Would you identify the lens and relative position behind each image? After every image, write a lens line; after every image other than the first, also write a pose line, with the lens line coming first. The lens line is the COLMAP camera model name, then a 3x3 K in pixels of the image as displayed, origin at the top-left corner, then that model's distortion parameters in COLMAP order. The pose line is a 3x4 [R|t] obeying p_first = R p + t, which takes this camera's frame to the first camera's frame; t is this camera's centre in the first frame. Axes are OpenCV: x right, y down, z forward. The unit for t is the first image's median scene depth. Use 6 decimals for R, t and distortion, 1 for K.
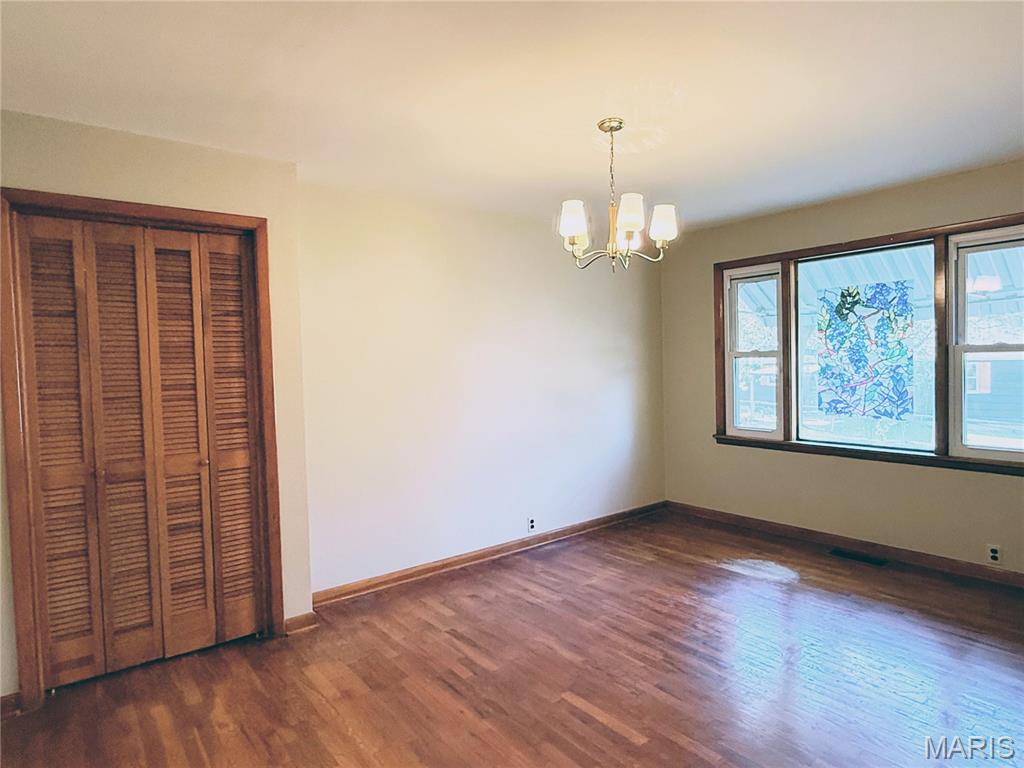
lens RADIAL K [[594.8, 0, 511.6], [0, 594.8, 382.4], [0, 0, 1]] dist [-0.003805, -0.000927]
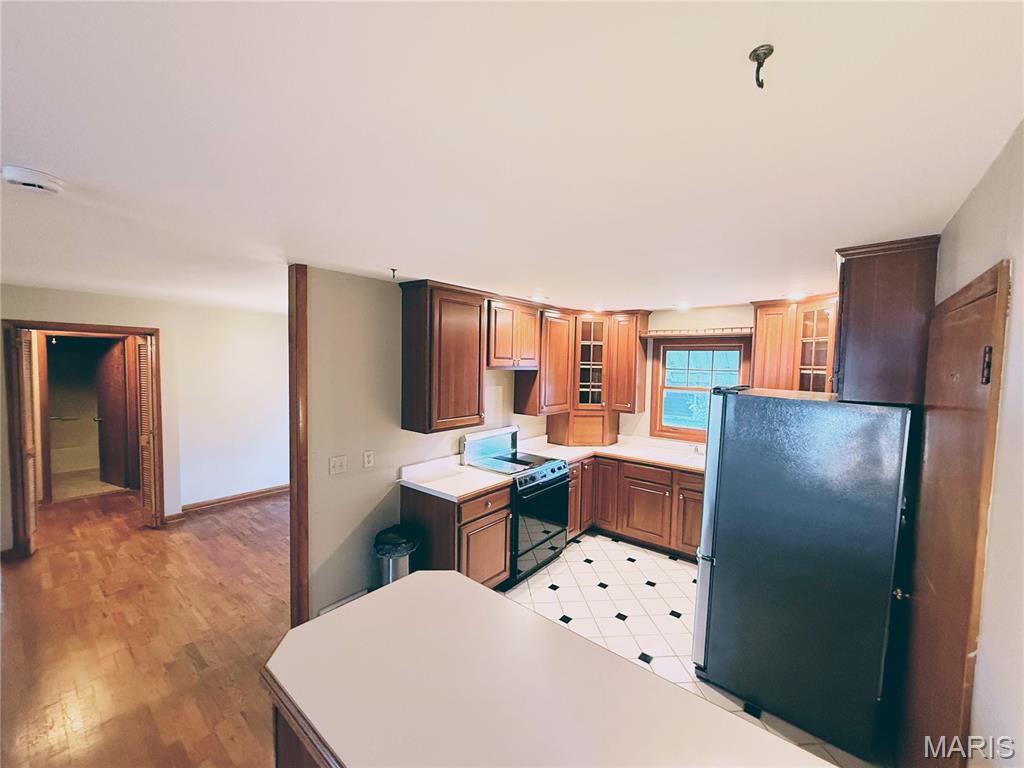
lens RADIAL K [[408.9, 0, 508.2], [0, 408.9, 385.0], [0, 0, 1]] dist [0.000813, 0.000422]
pose [[0.973609, 0.032837, 0.225849, 0.437438], [-0.037127, 0.999201, 0.014774, -0.128438], [-0.225183, -0.022769, 0.974050, -0.648919]]
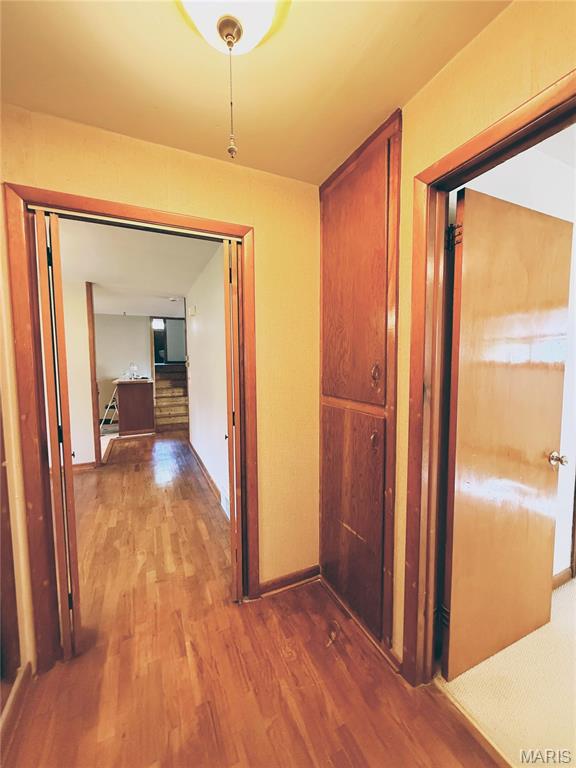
lens RADIAL K [[306.6, 0, 287.0], [0, 306.6, 382.6], [0, 0, 1]] dist [0.000813, 0.000422]
pose [[-0.975680, 0.017501, 0.218500, -0.813830], [0.040919, 0.993827, 0.103116, -0.031827], [-0.215346, 0.109549, -0.970374, 1.254980]]
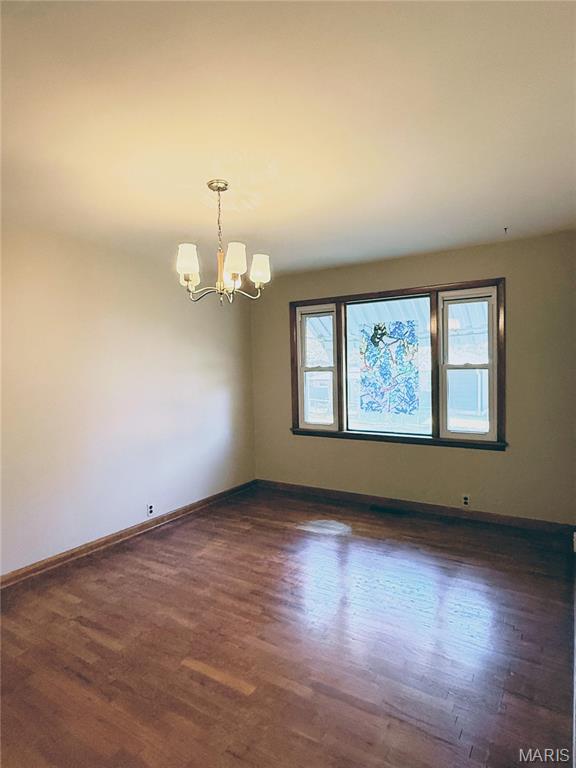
lens RADIAL K [[446.1, 0, 287.6], [0, 446.1, 382.4], [0, 0, 1]] dist [-0.003805, -0.000927]
pose [[0.942293, -0.007345, 0.334707, -0.007077], [0.010014, 0.999930, -0.006247, -0.015434], [-0.334638, 0.009239, 0.942301, 0.069479]]
